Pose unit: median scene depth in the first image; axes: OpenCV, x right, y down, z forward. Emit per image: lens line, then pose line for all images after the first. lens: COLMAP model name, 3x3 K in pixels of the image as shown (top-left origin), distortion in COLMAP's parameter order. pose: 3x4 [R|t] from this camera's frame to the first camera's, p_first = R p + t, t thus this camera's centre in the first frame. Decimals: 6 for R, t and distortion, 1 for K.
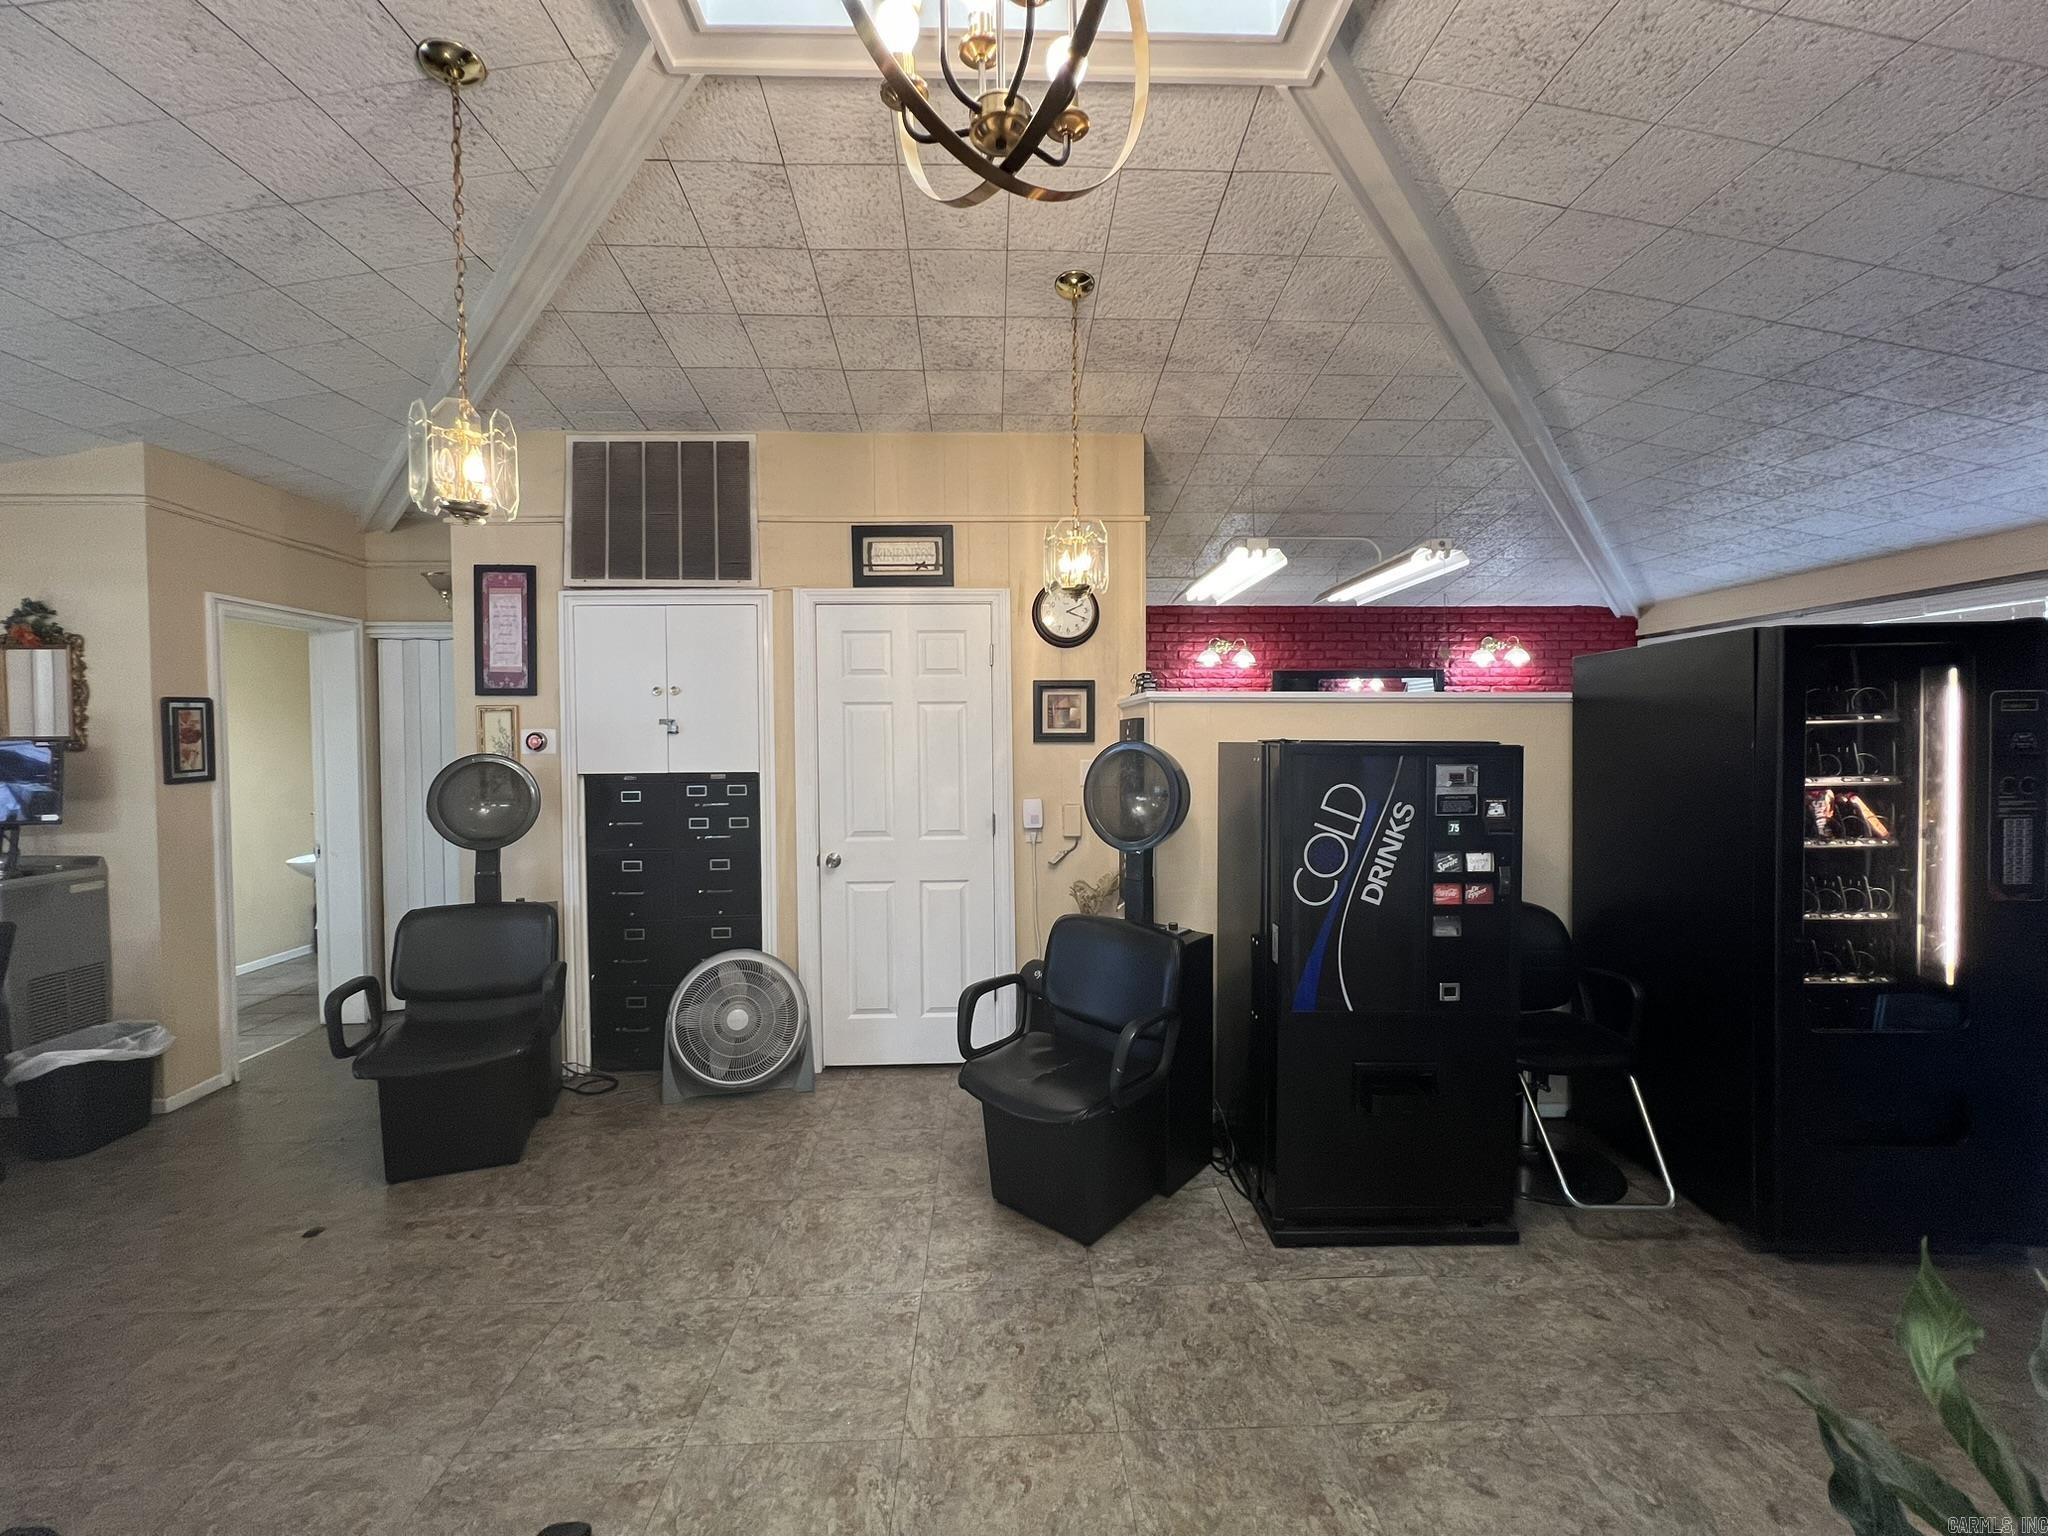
lens RADIAL K [[817.1, 0, 1019.8], [0, 817.1, 761.0], [0, 0, 1]] dist [-0.000982, 0.000213]
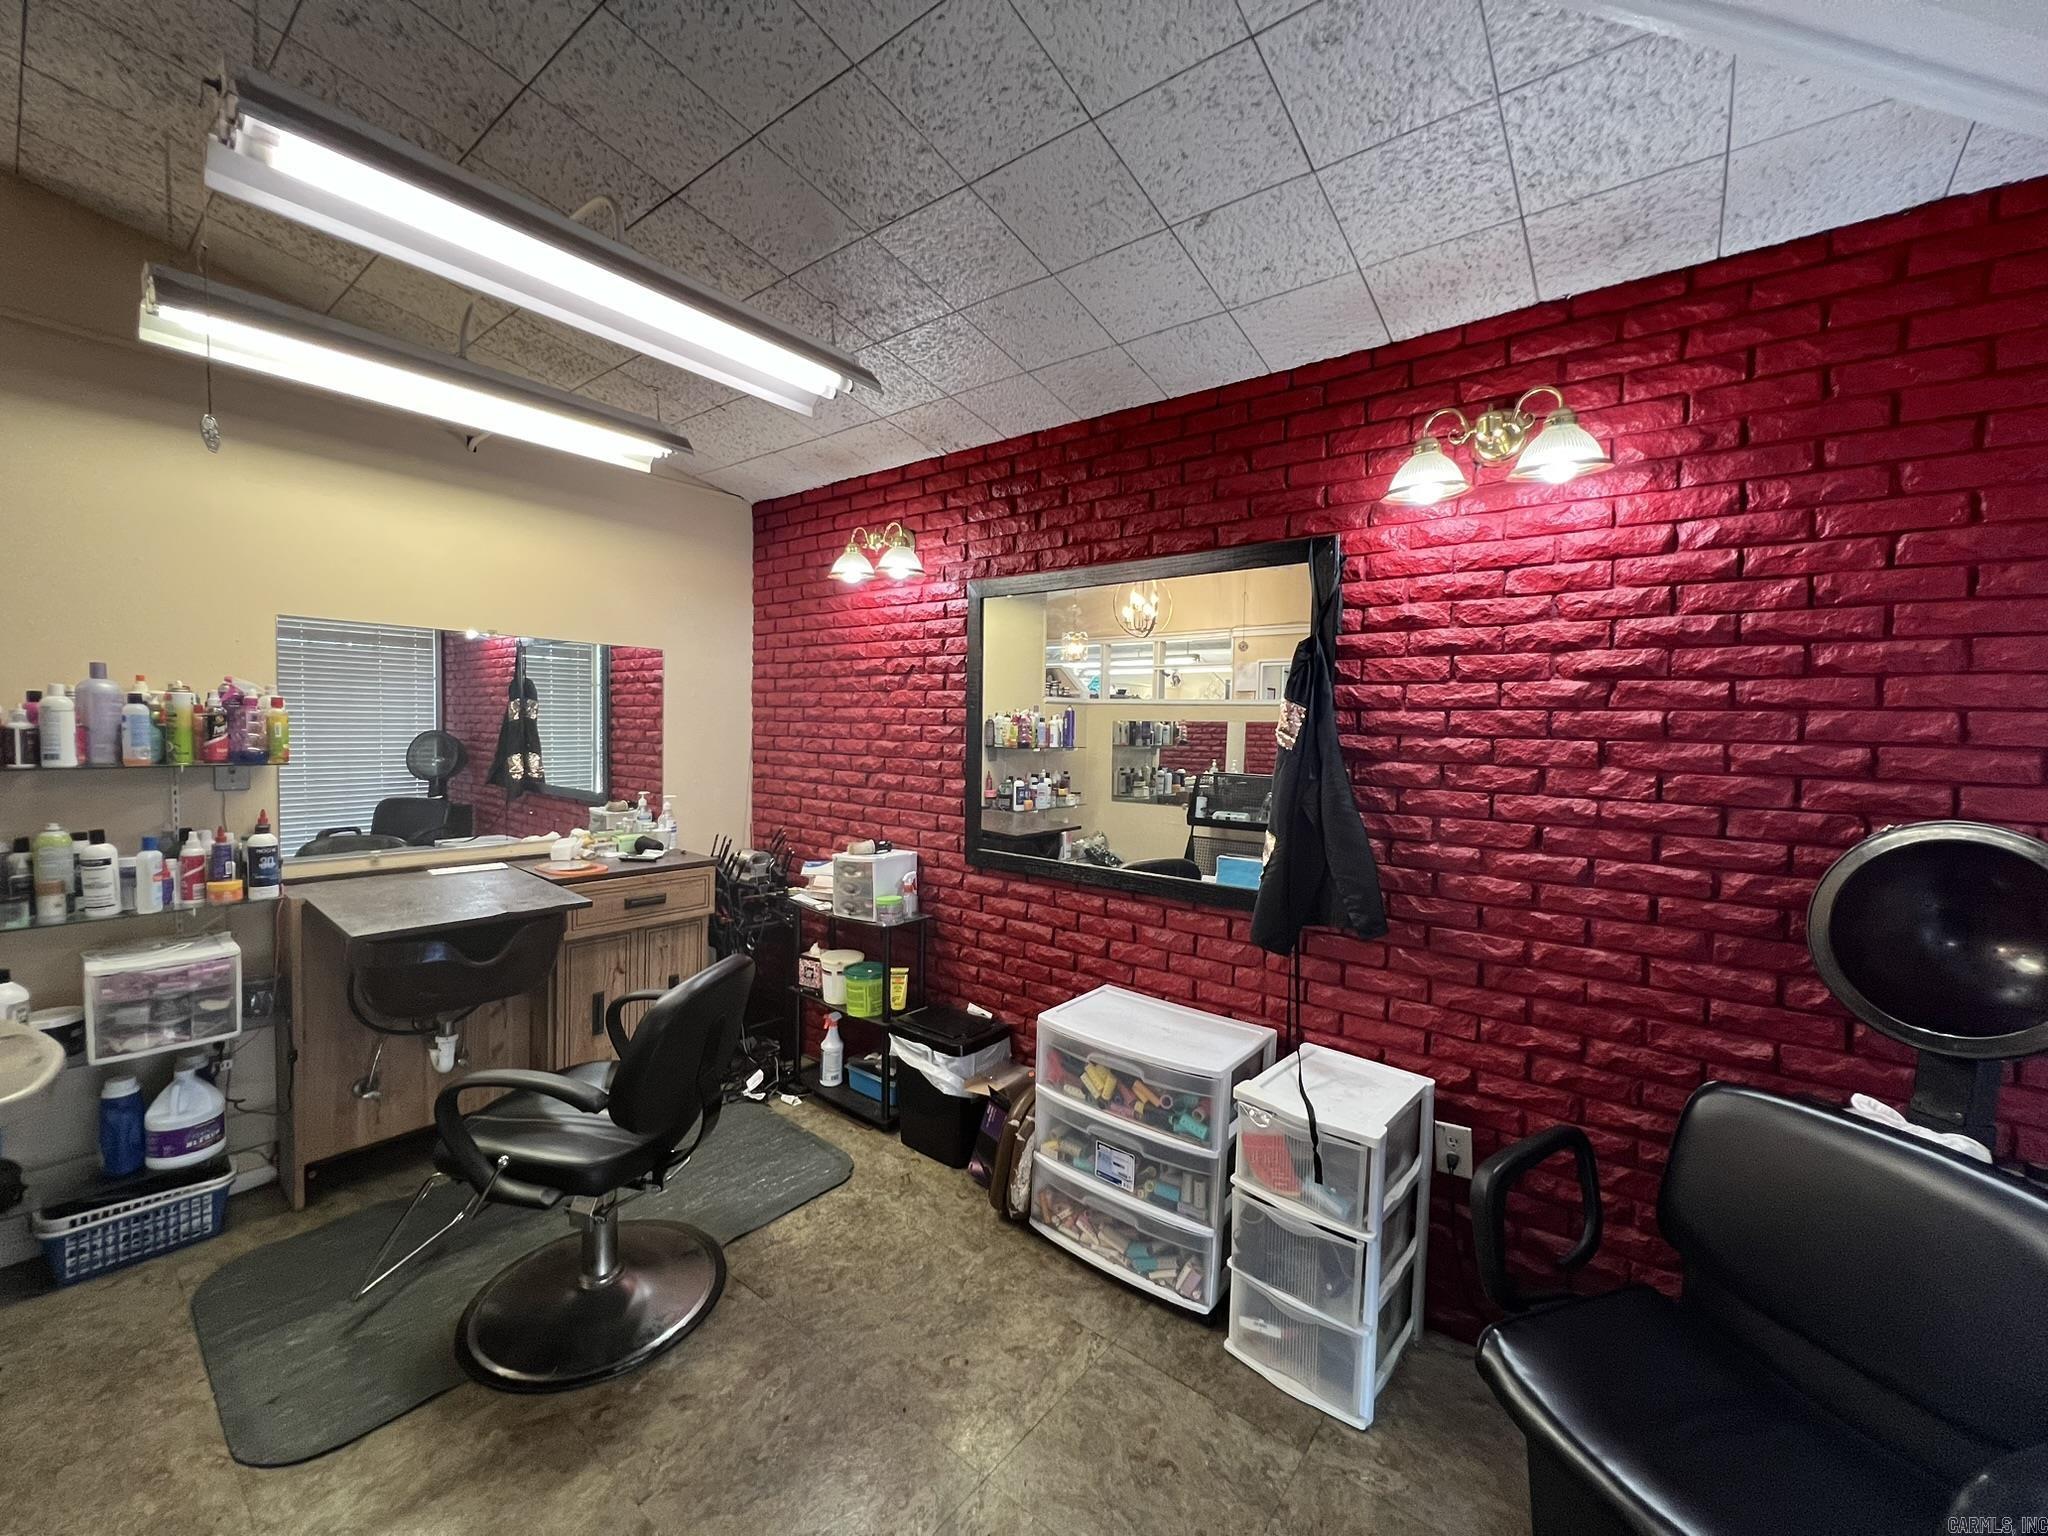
lens RADIAL K [[809.2, 0, 1012.9], [0, 809.2, 768.5], [0, 0, 1]] dist [0.001148, 0.000264]
pose [[0.753837, 0.057078, -0.654578, 1.079686], [-0.042470, 0.998369, 0.038146, -0.031264], [0.655688, -0.000956, 0.755032, 1.069332]]
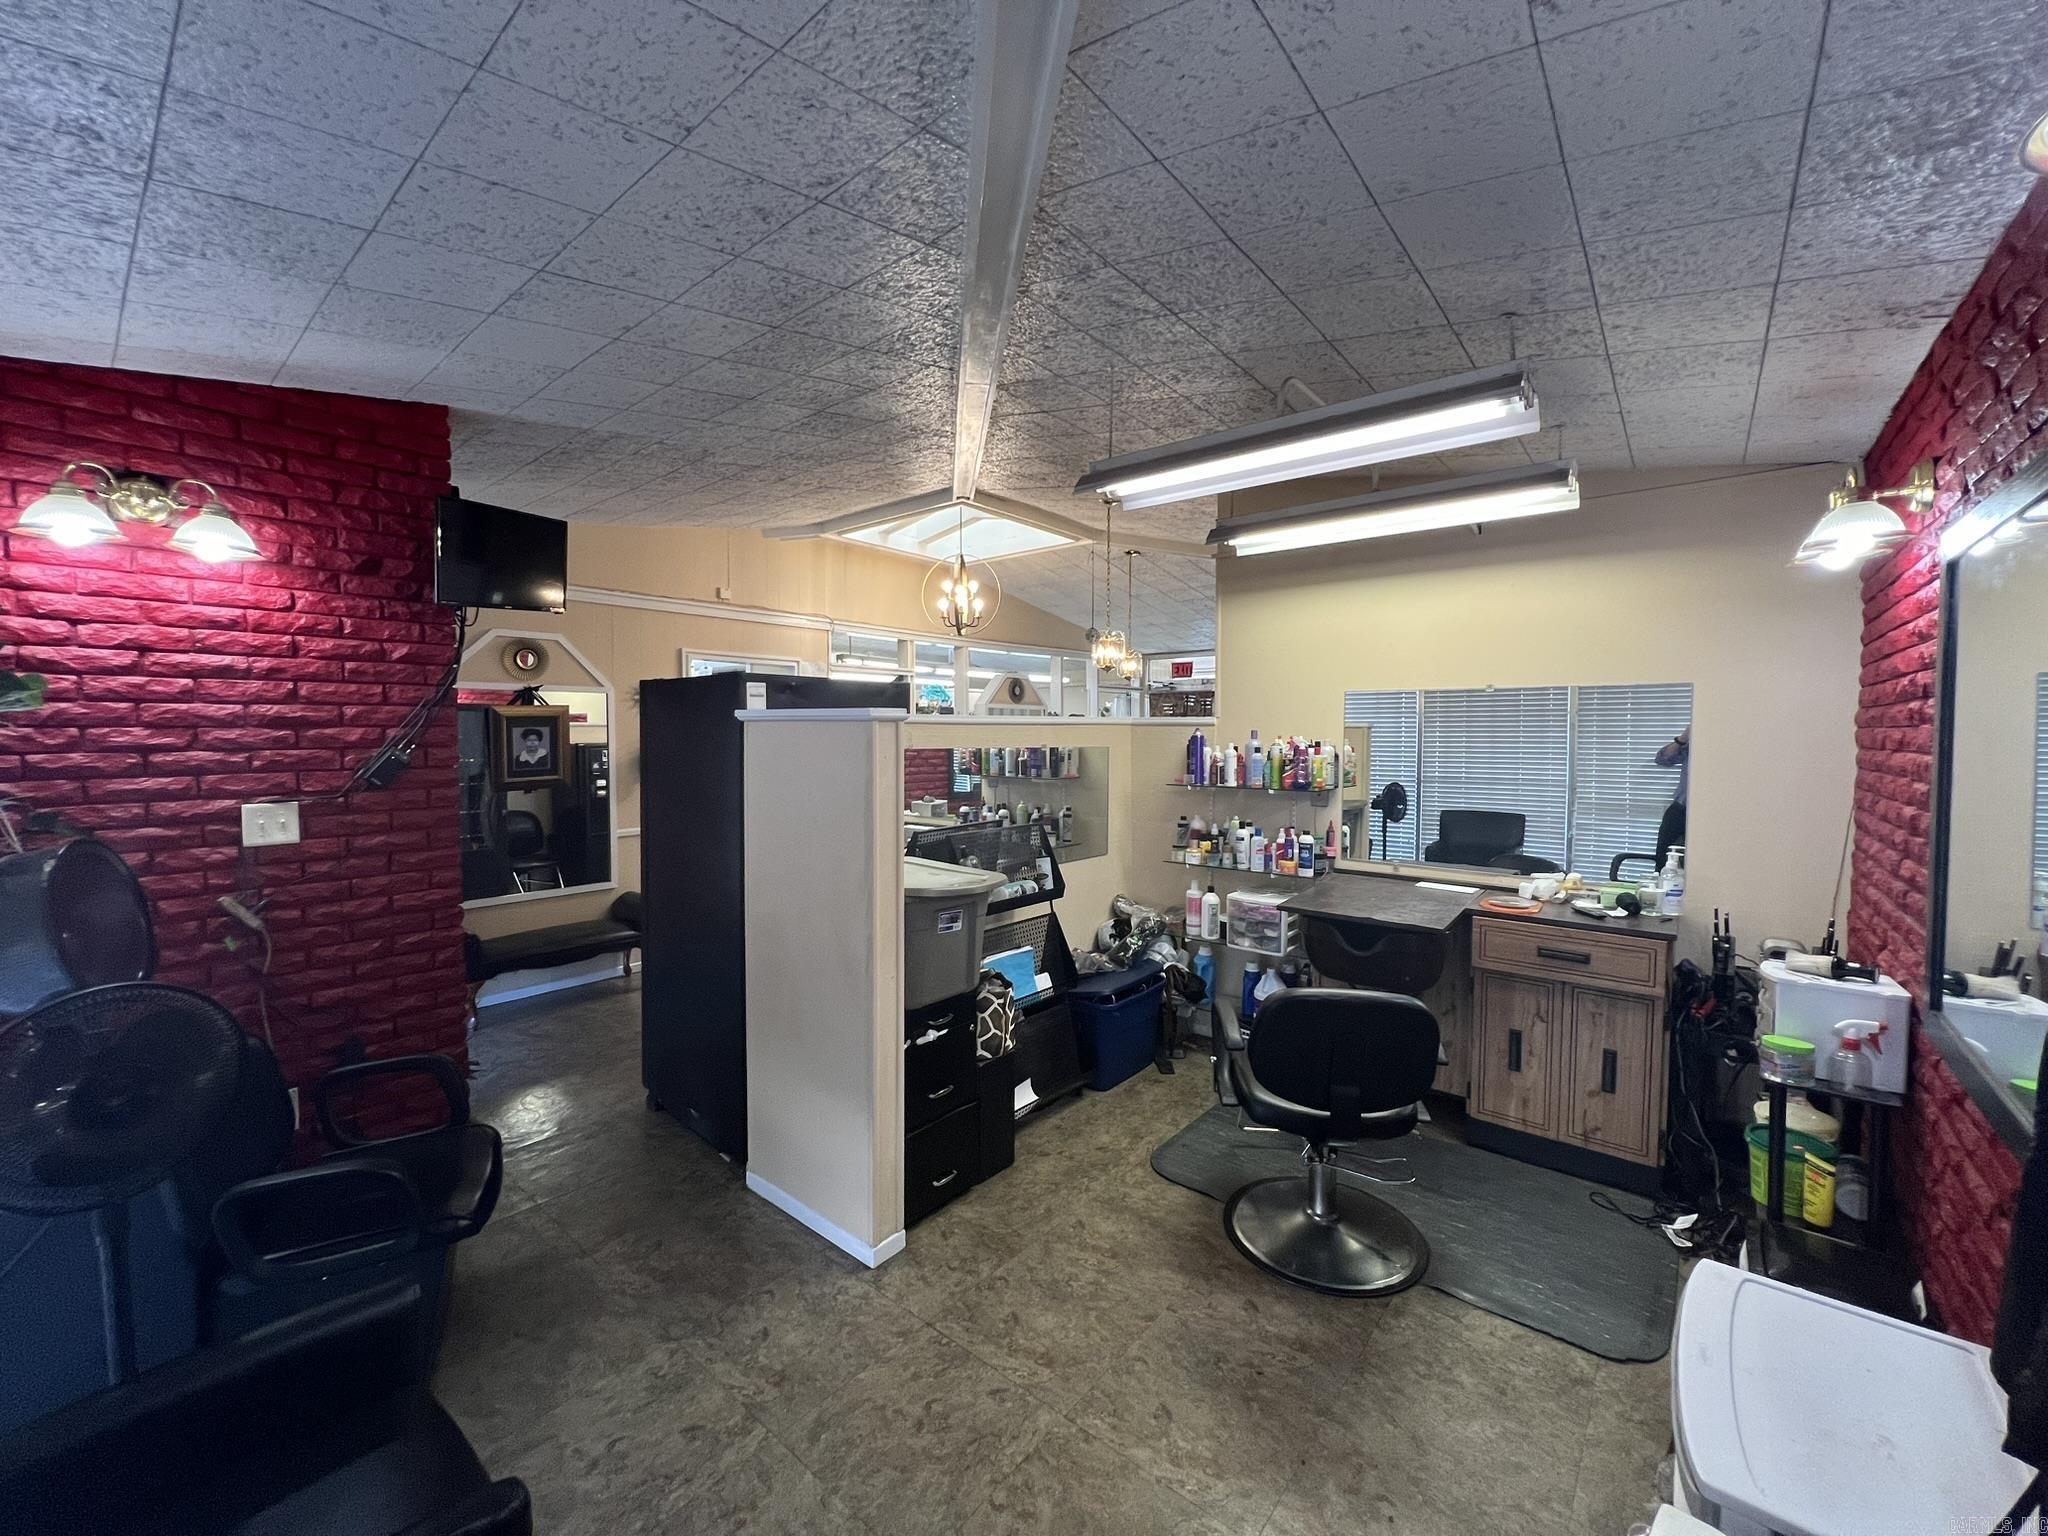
lens RADIAL K [[817.1, 0, 1019.8], [0, 817.1, 761.0], [0, 0, 1]] dist [-0.000982, 0.000213]
pose [[-0.669898, 0.033407, -0.741701, 1.213110], [-0.015998, 0.998106, 0.059406, -0.080003], [0.742281, 0.051662, -0.668095, 1.619362]]
